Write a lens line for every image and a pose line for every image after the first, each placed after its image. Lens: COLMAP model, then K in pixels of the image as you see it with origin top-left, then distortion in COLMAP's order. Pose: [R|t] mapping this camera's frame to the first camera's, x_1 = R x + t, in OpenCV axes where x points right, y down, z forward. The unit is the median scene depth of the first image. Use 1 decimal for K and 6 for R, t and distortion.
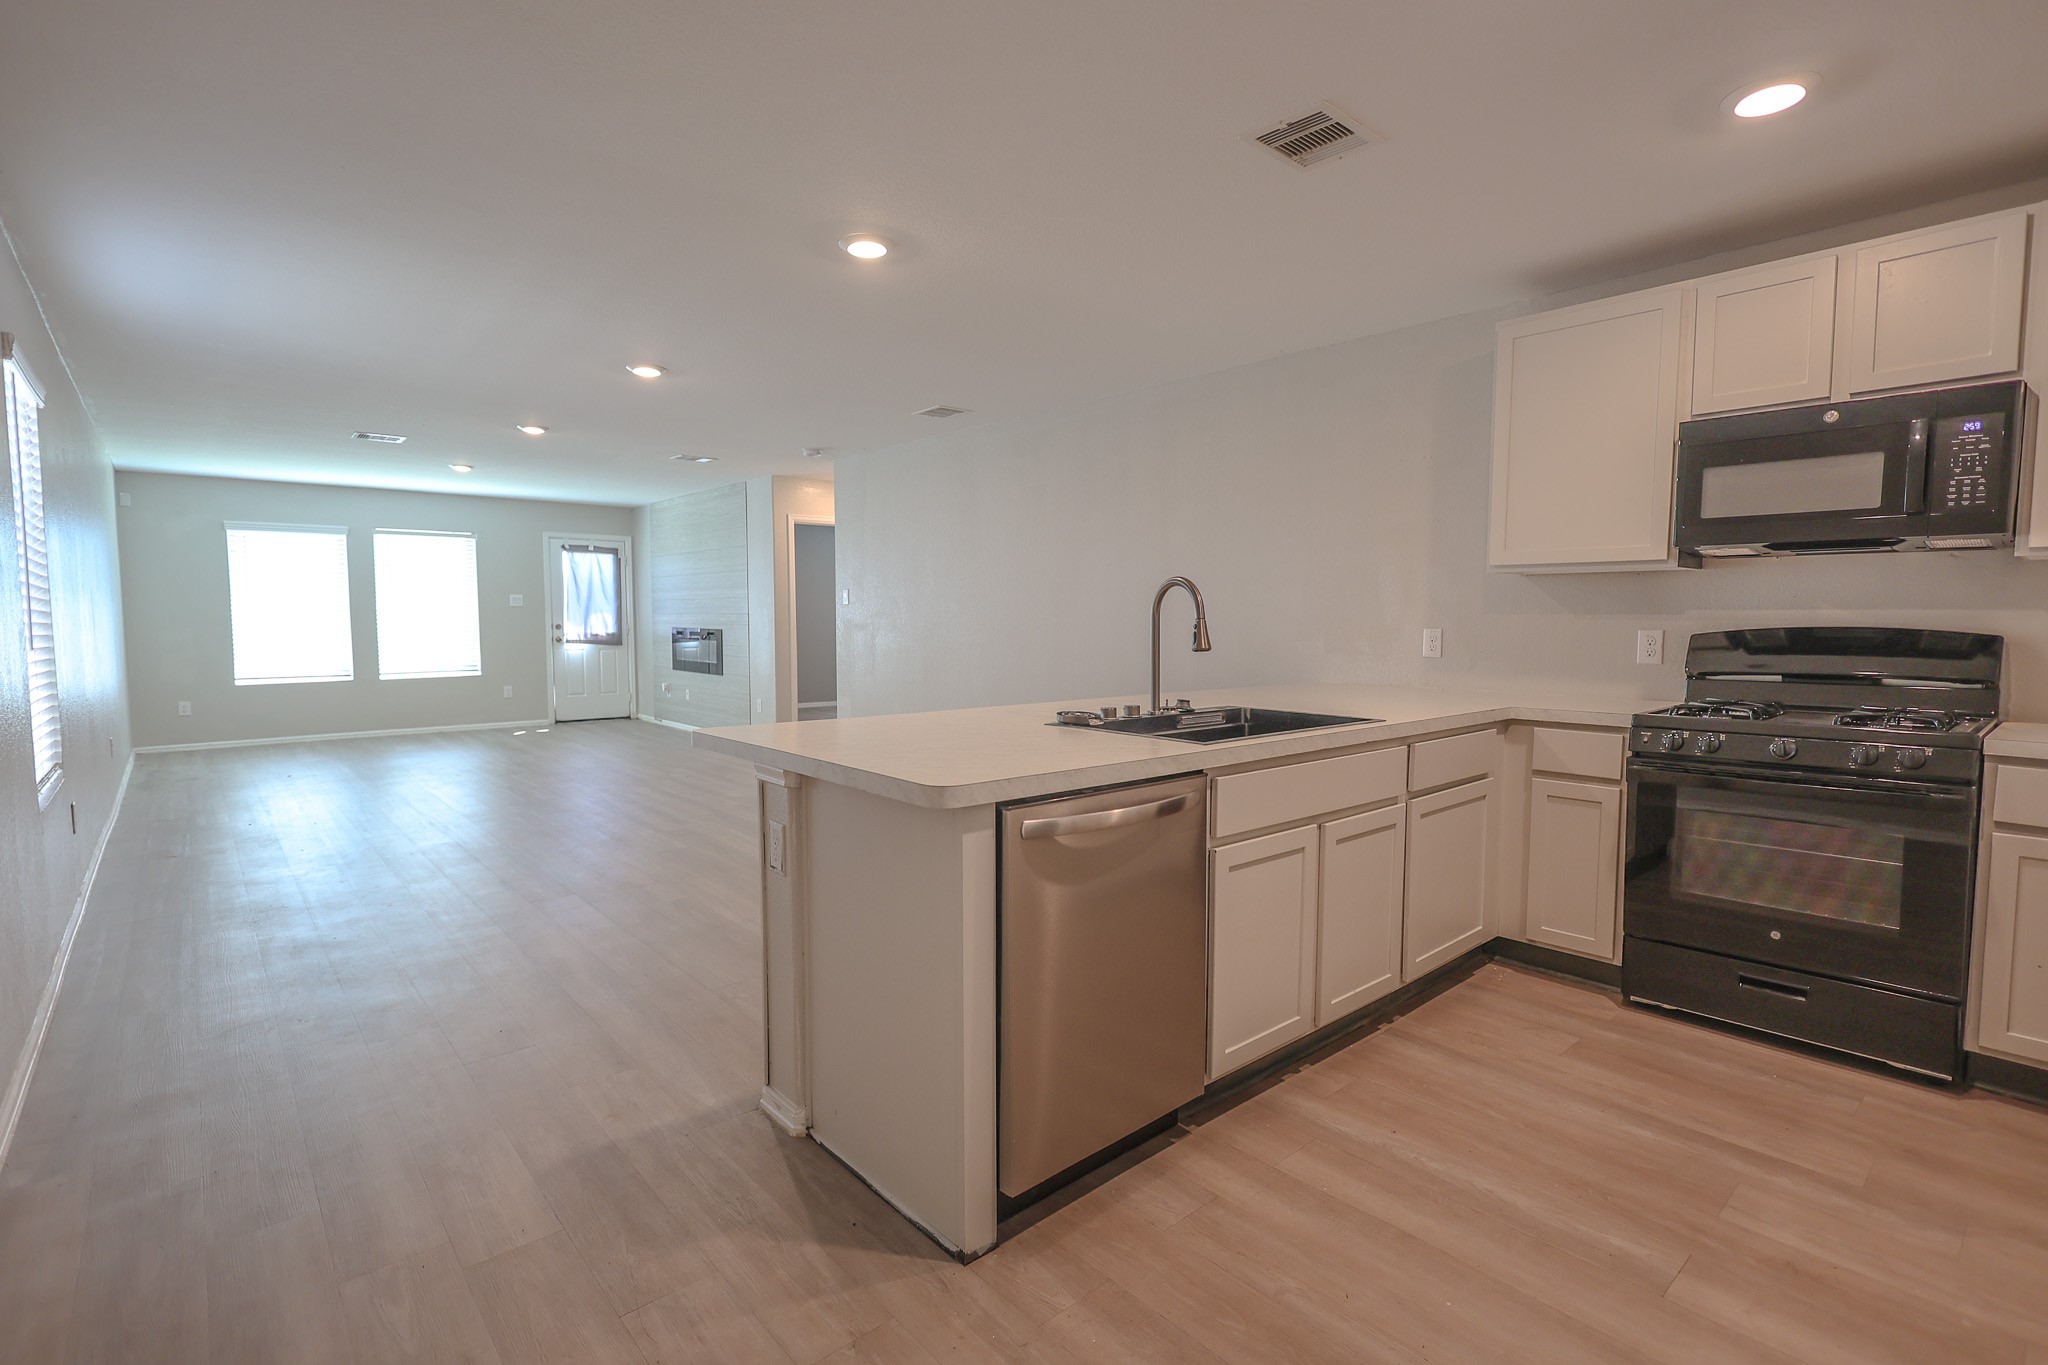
lens RADIAL K [[946.4, 0, 1018.3], [0, 946.4, 684.6], [0, 0, 1]] dist [-0.000417, 0.000152]
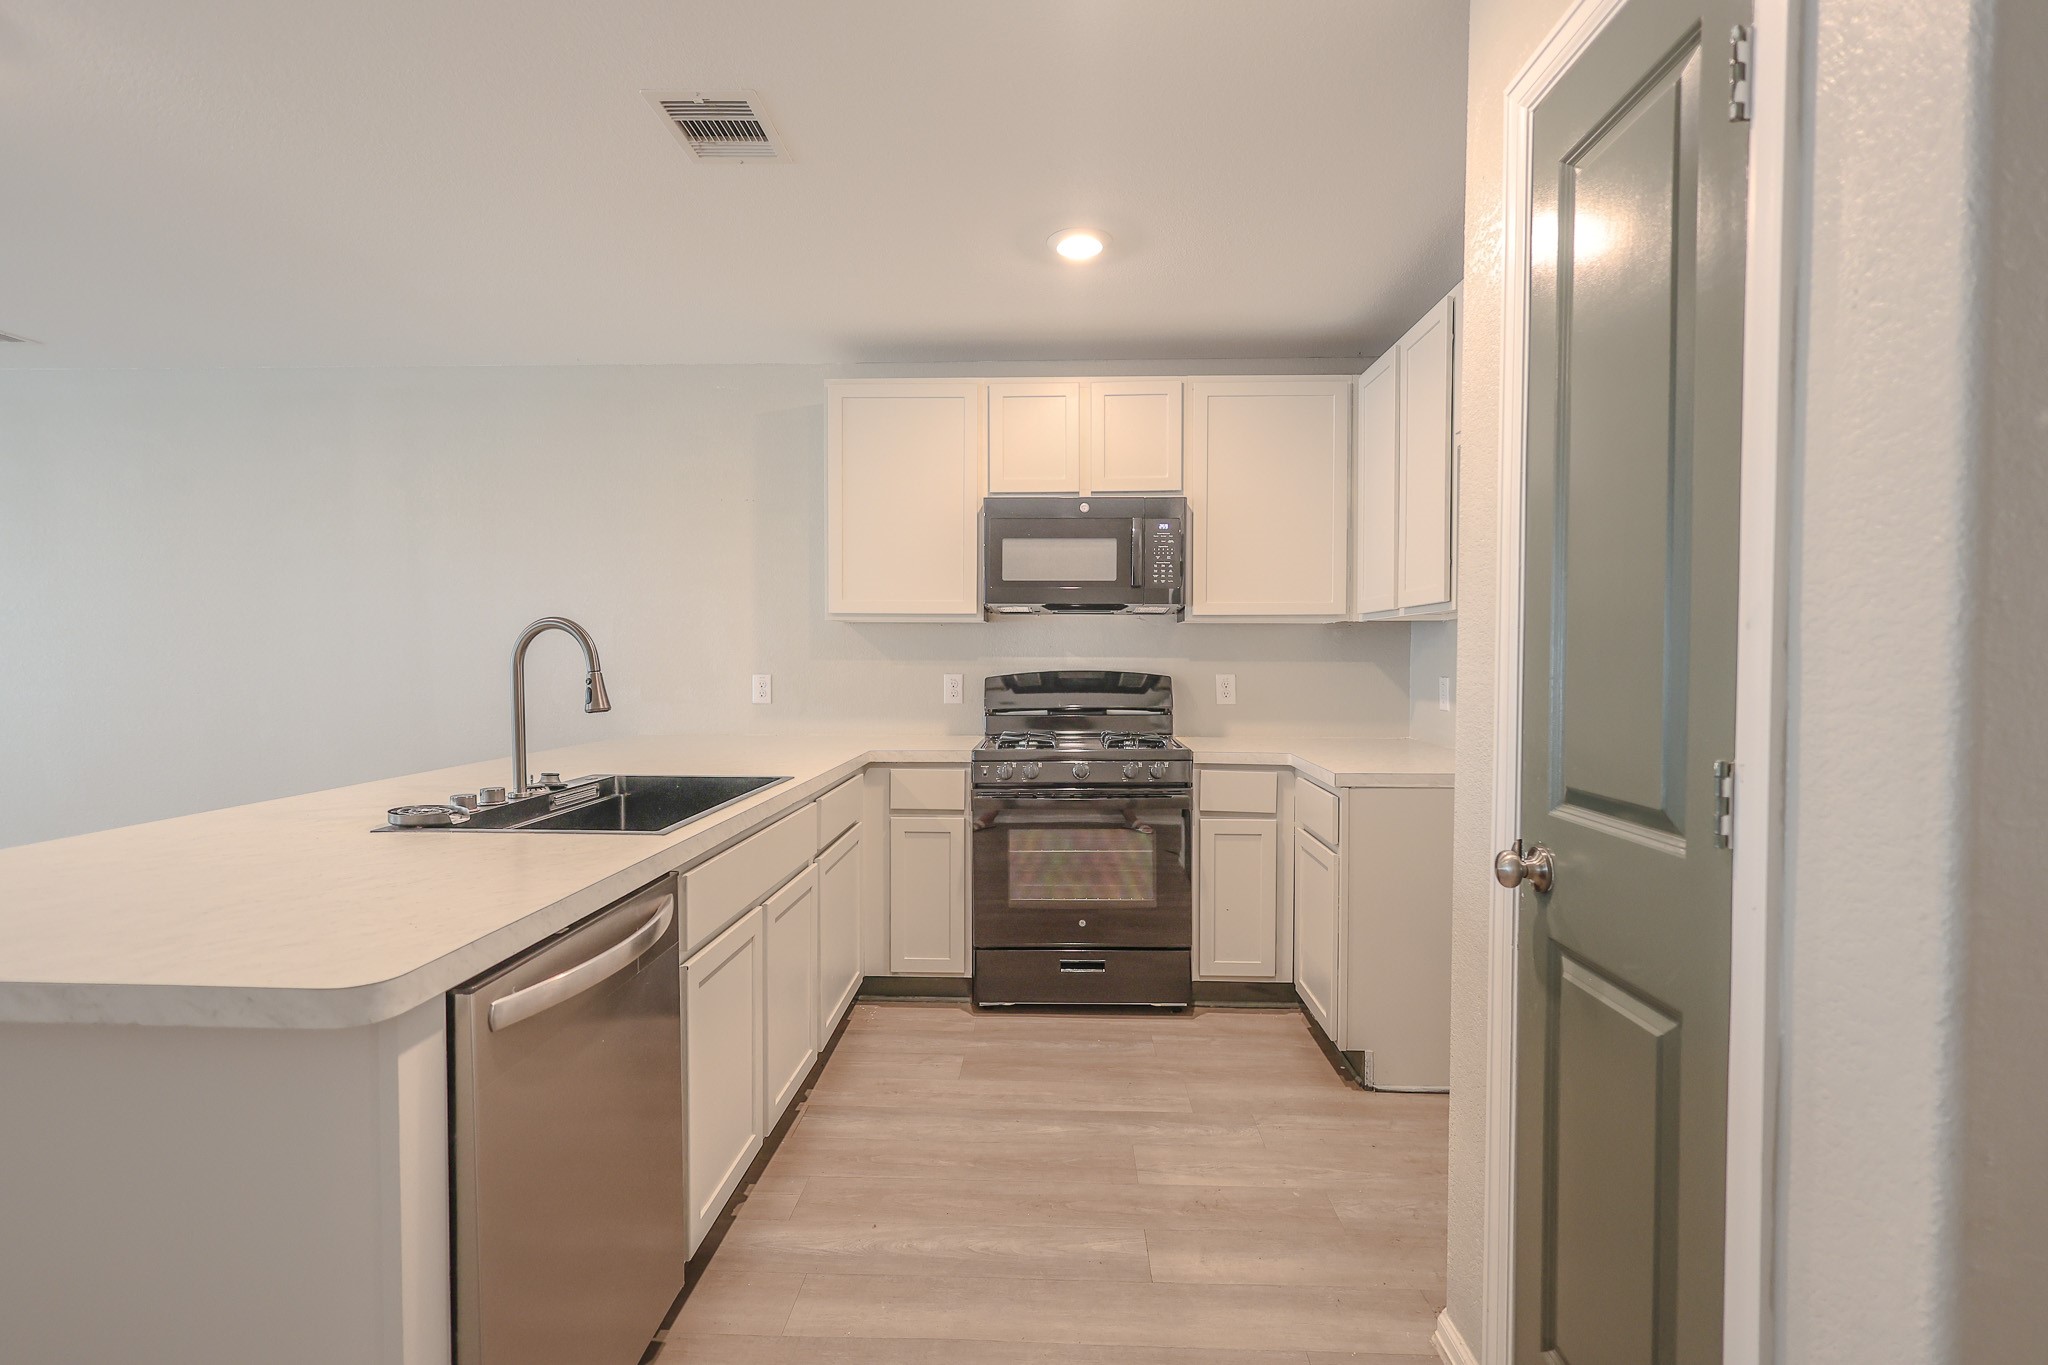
lens RADIAL K [[946.4, 0, 1025.3], [0, 946.4, 685.2], [0, 0, 1]] dist [-0.000417, 0.000152]
pose [[0.688140, -0.022298, 0.725235, -0.122333], [0.050974, 0.998544, -0.017665, -0.023420], [-0.723785, 0.049124, 0.688275, 0.178277]]
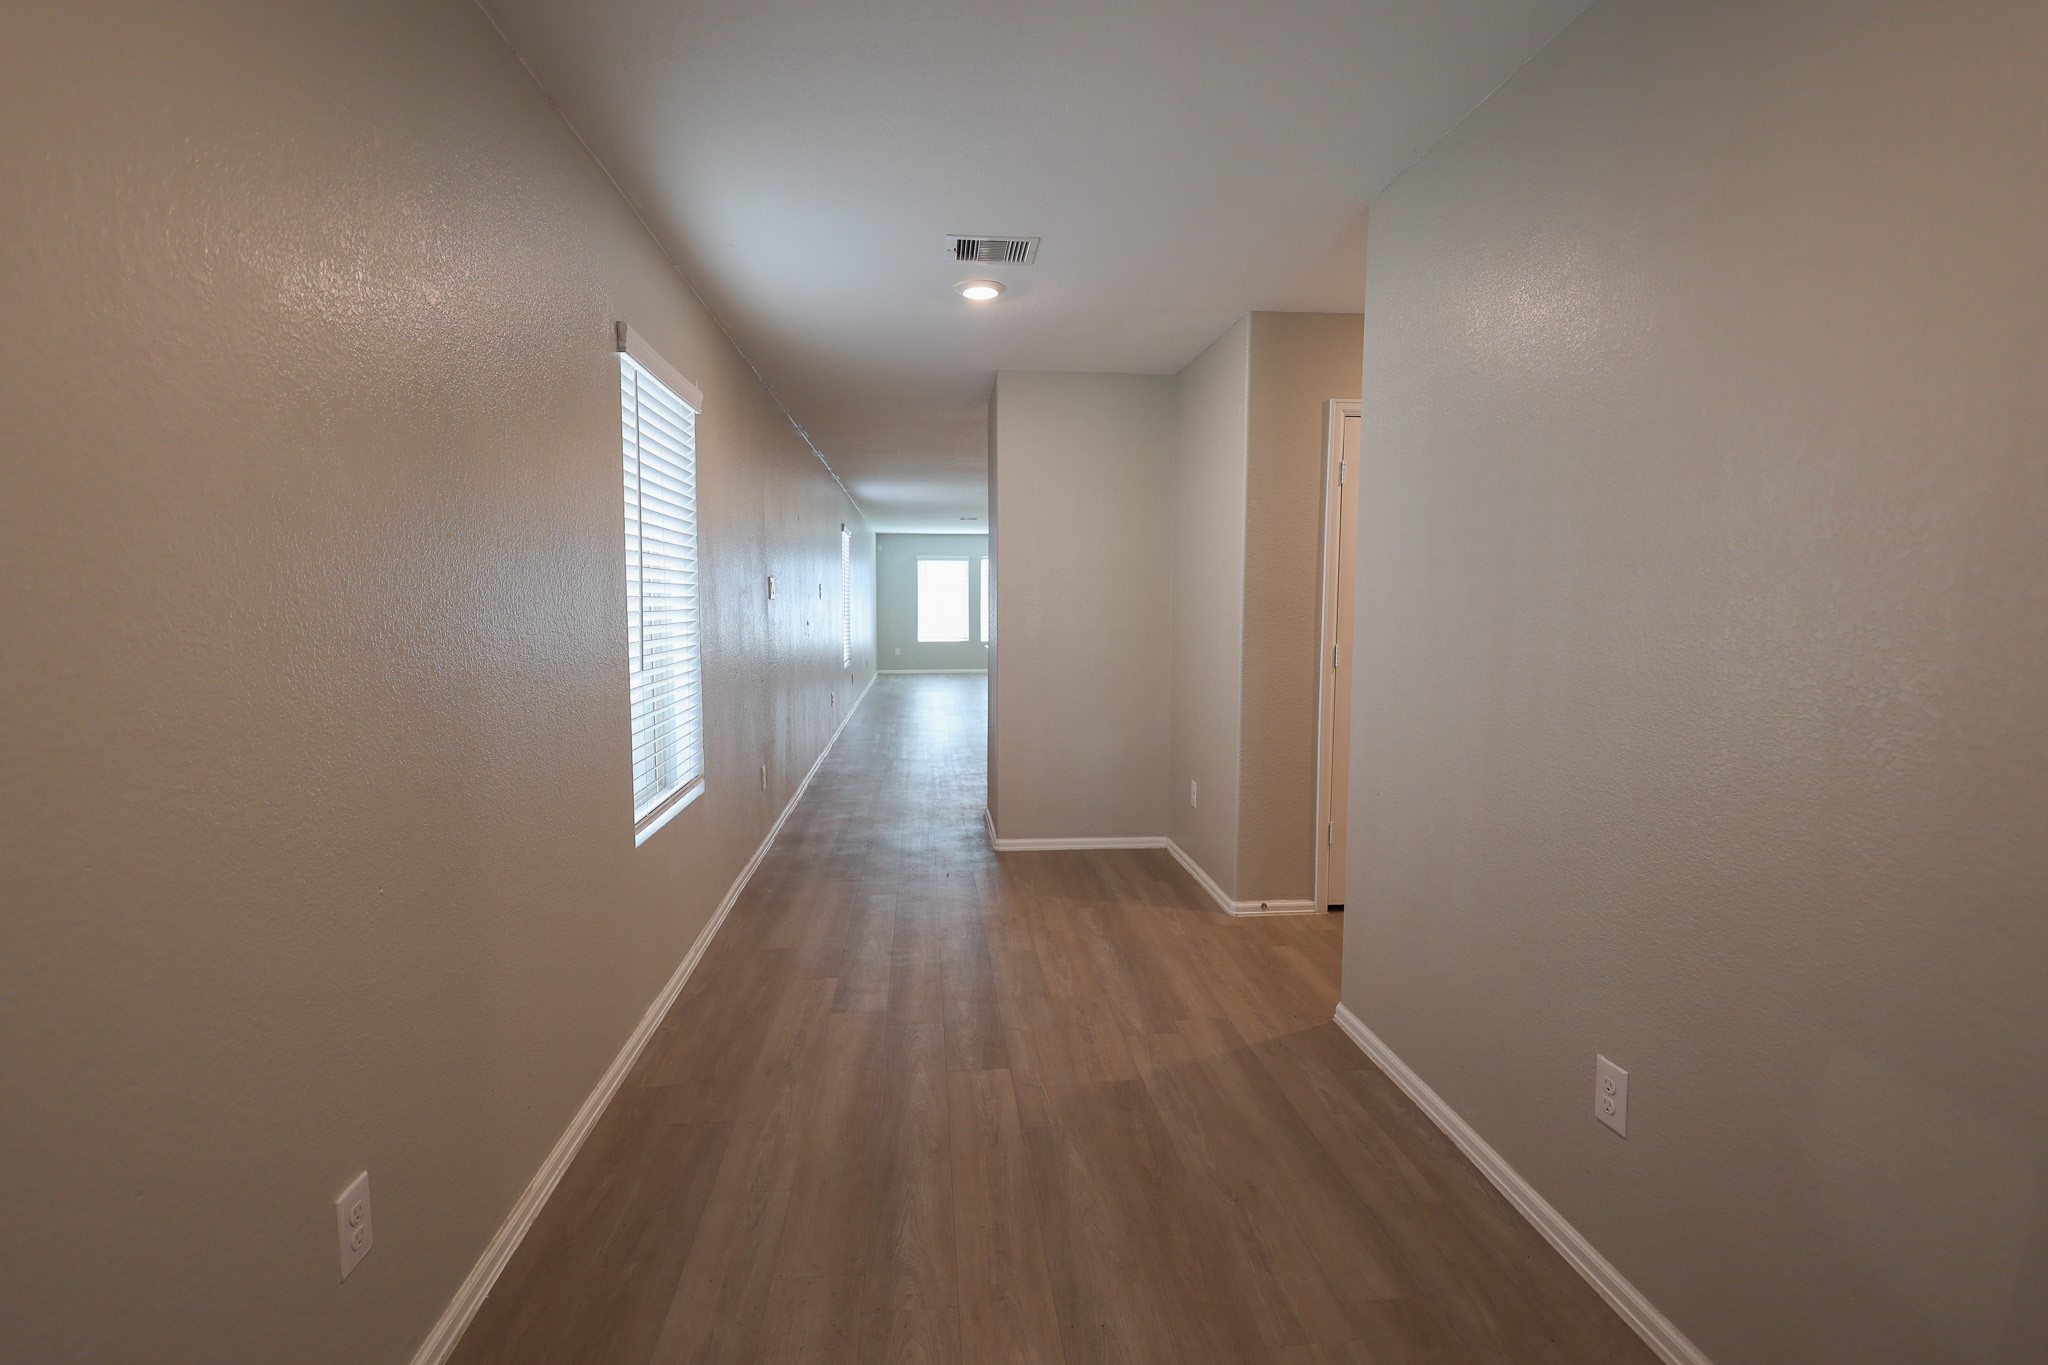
lens RADIAL K [[946.4, 0, 1026.8], [0, 946.4, 677.2], [0, 0, 1]] dist [-0.000417, 0.000152]
pose [[0.816944, 0.048707, -0.574656, 1.433145], [-0.041930, 0.998807, 0.025048, 0.051428], [0.575190, 0.003632, 0.818012, -1.383312]]
